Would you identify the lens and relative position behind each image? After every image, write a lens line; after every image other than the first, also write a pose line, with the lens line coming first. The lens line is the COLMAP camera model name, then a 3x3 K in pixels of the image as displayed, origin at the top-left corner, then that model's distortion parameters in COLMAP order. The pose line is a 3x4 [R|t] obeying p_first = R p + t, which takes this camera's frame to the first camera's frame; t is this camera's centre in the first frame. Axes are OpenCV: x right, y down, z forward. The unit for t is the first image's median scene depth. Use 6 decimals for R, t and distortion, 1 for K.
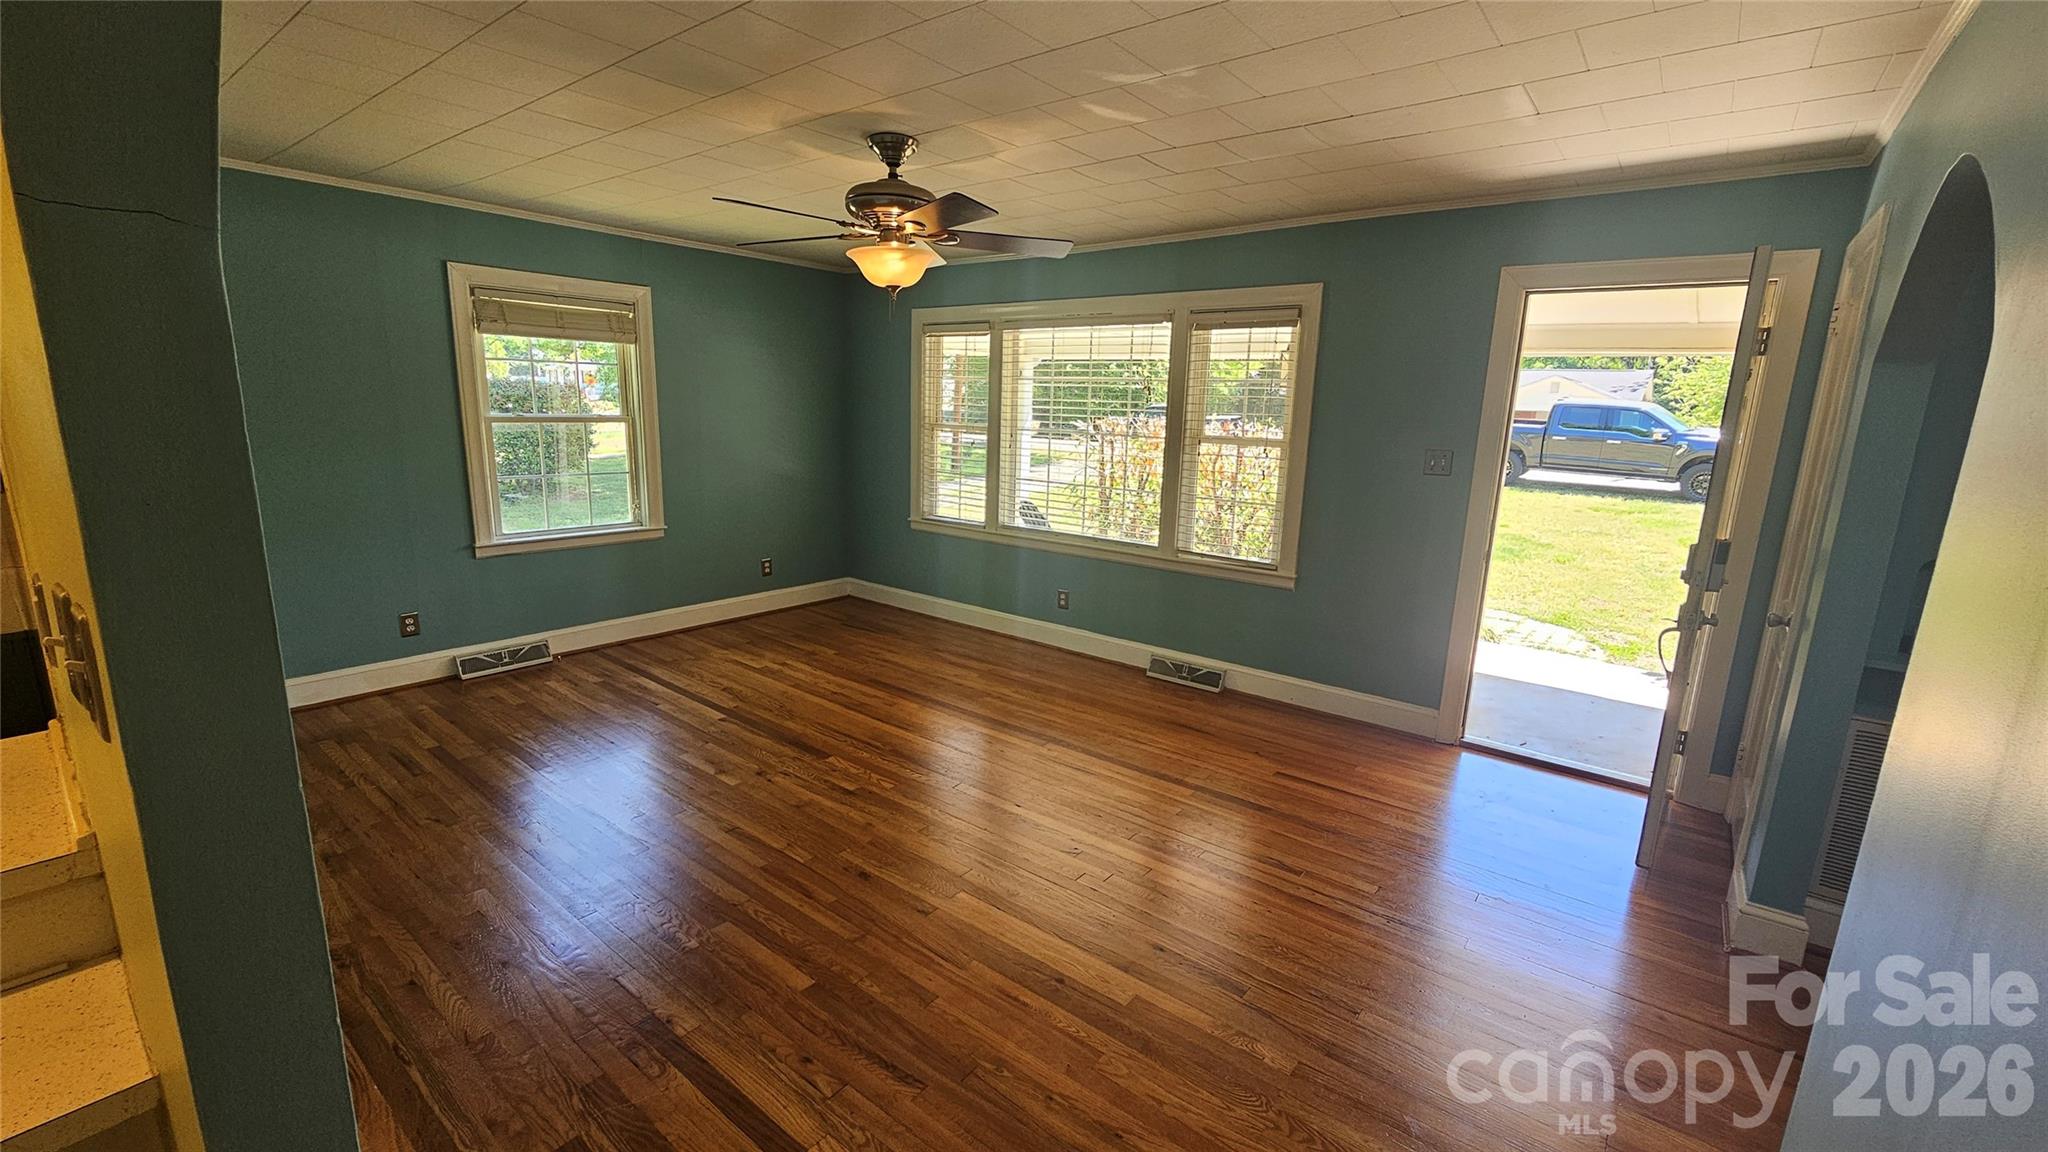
lens RADIAL K [[830.2, 0, 1030.8], [0, 830.2, 577.4], [0, 0, 1]] dist [0.000233, -0.001899]
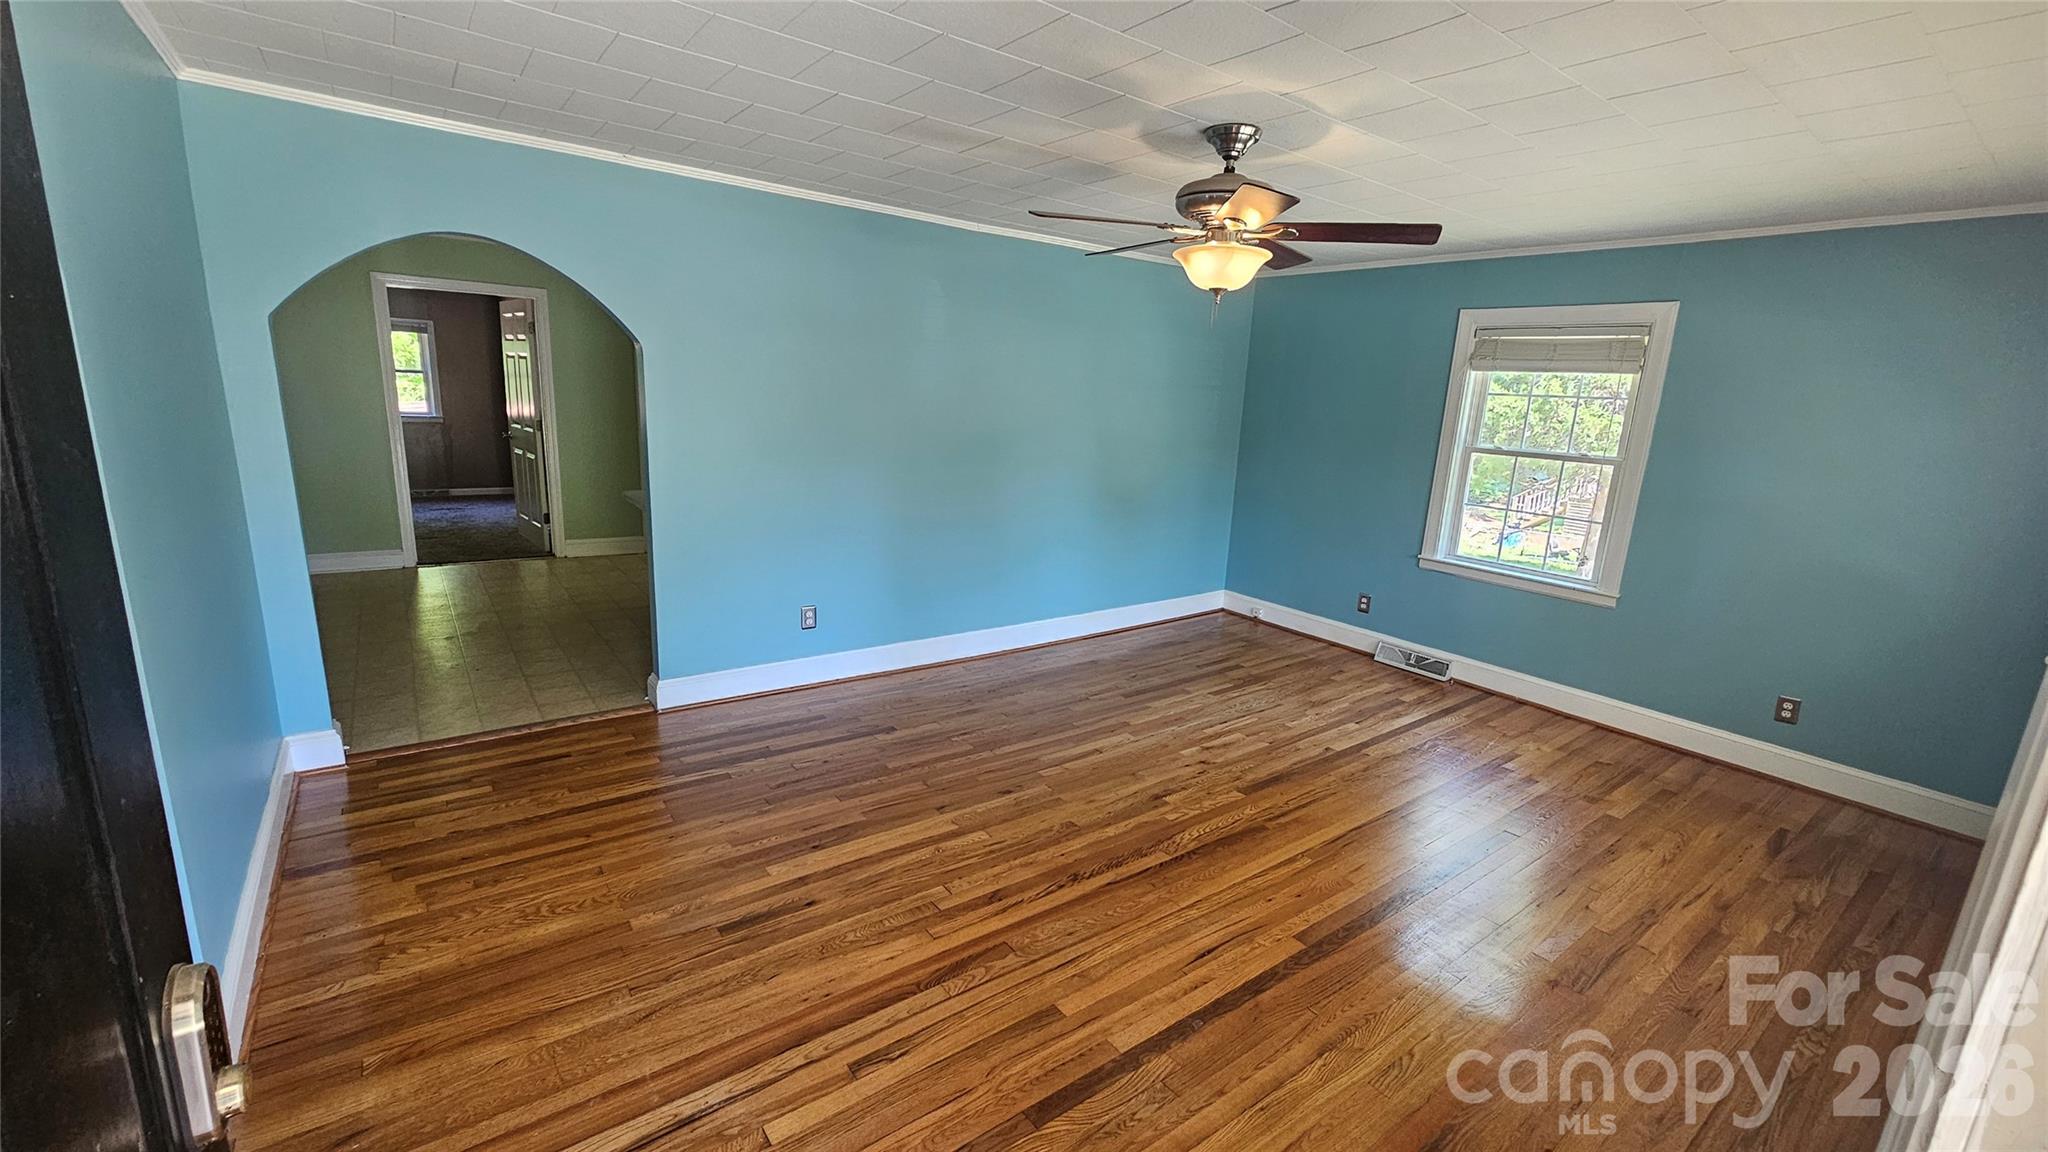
lens RADIAL K [[830.2, 0, 1031.0], [0, 830.2, 573.5], [0, 0, 1]] dist [0.000233, -0.001899]
pose [[-0.242771, 0.174043, -0.954343, 0.580466], [-0.261025, 0.935772, 0.237057, -0.154063], [0.934306, 0.306658, -0.181749, 0.751369]]
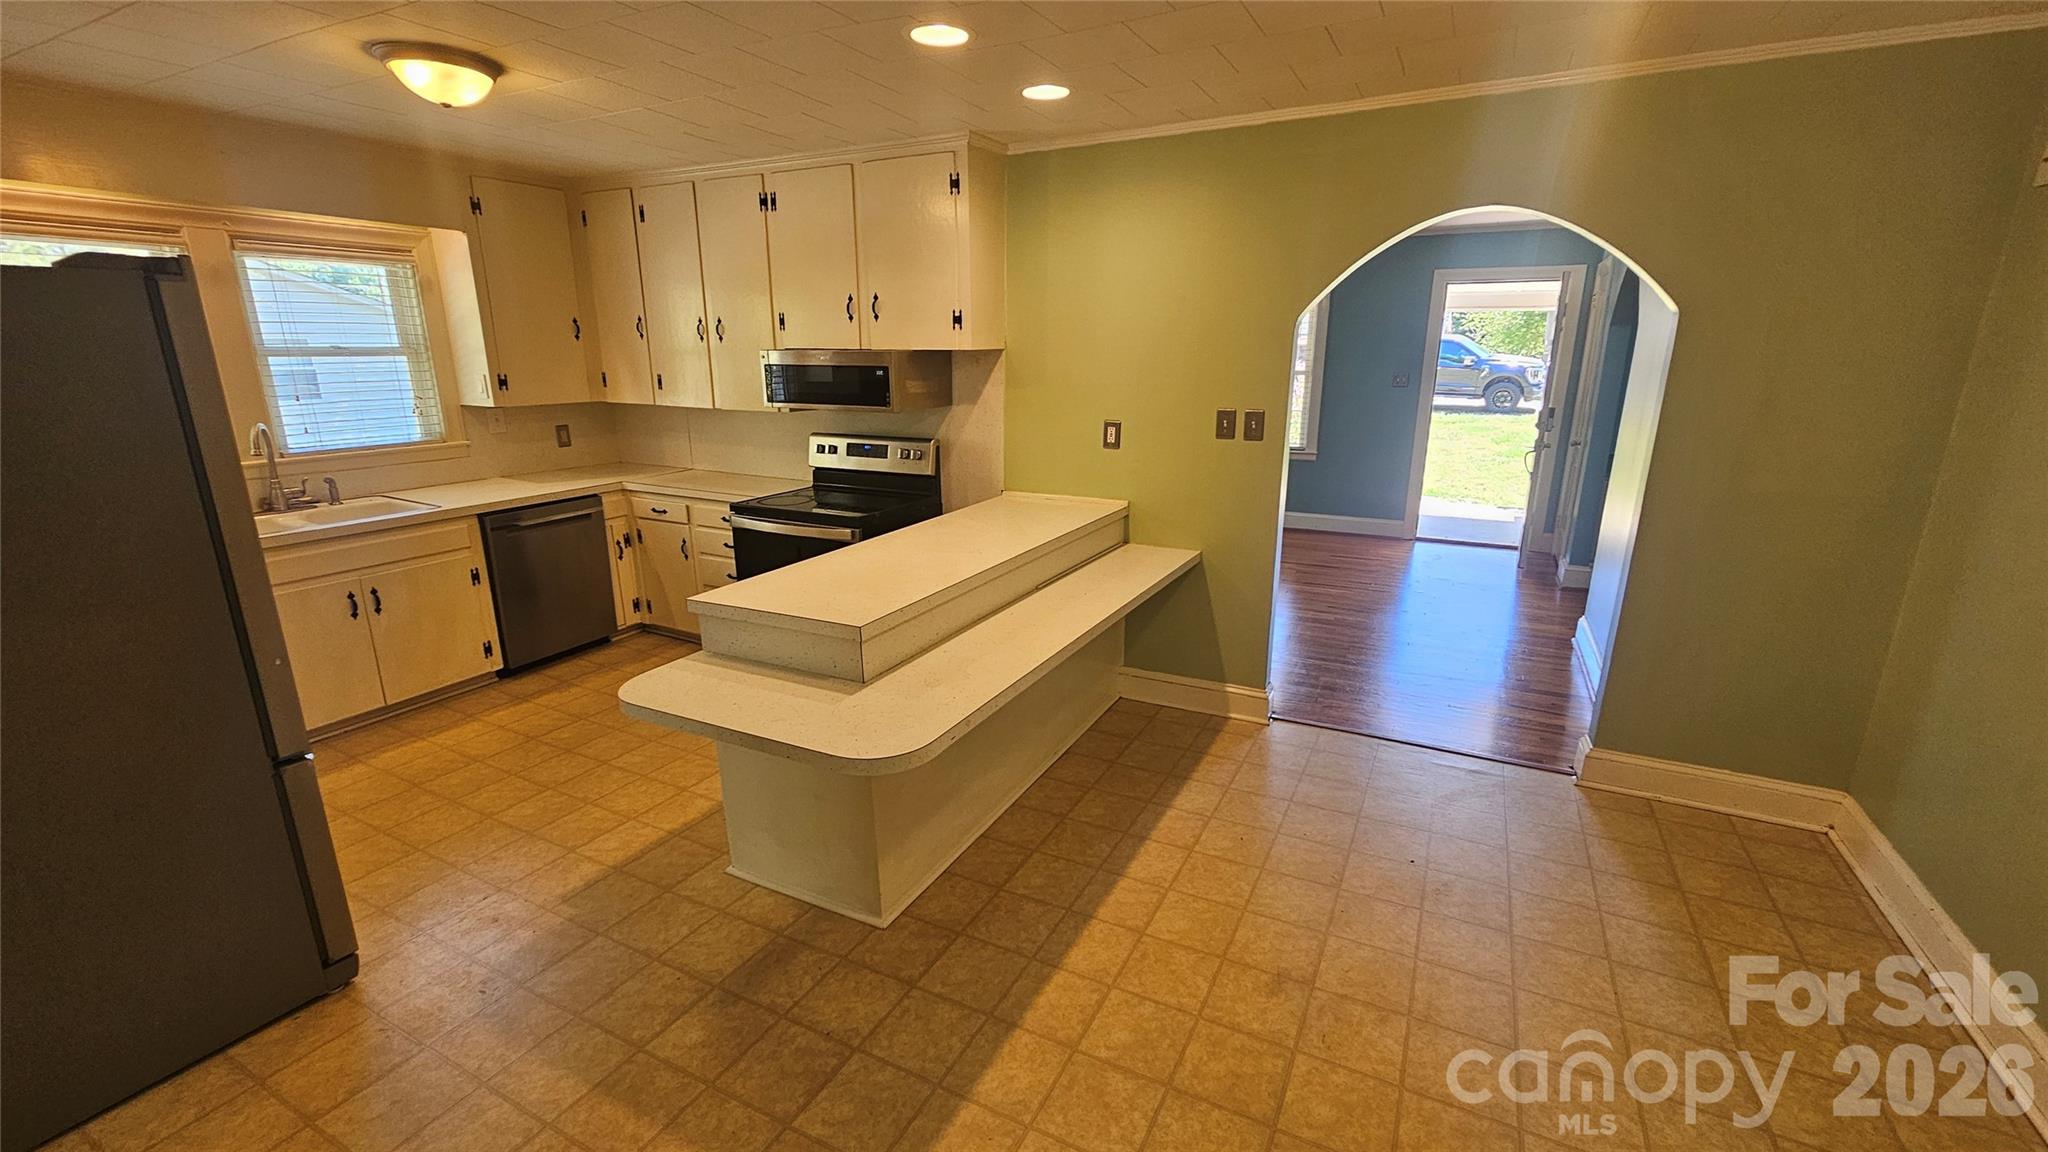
lens RADIAL K [[830.2, 0, 1027.8], [0, 830.2, 571.2], [0, 0, 1]] dist [0.000233, -0.001899]
pose [[0.982797, -0.074498, 0.168999, -0.356962], [0.064698, 0.995928, 0.062779, 0.061016], [-0.172988, -0.050765, 0.983615, -0.360570]]
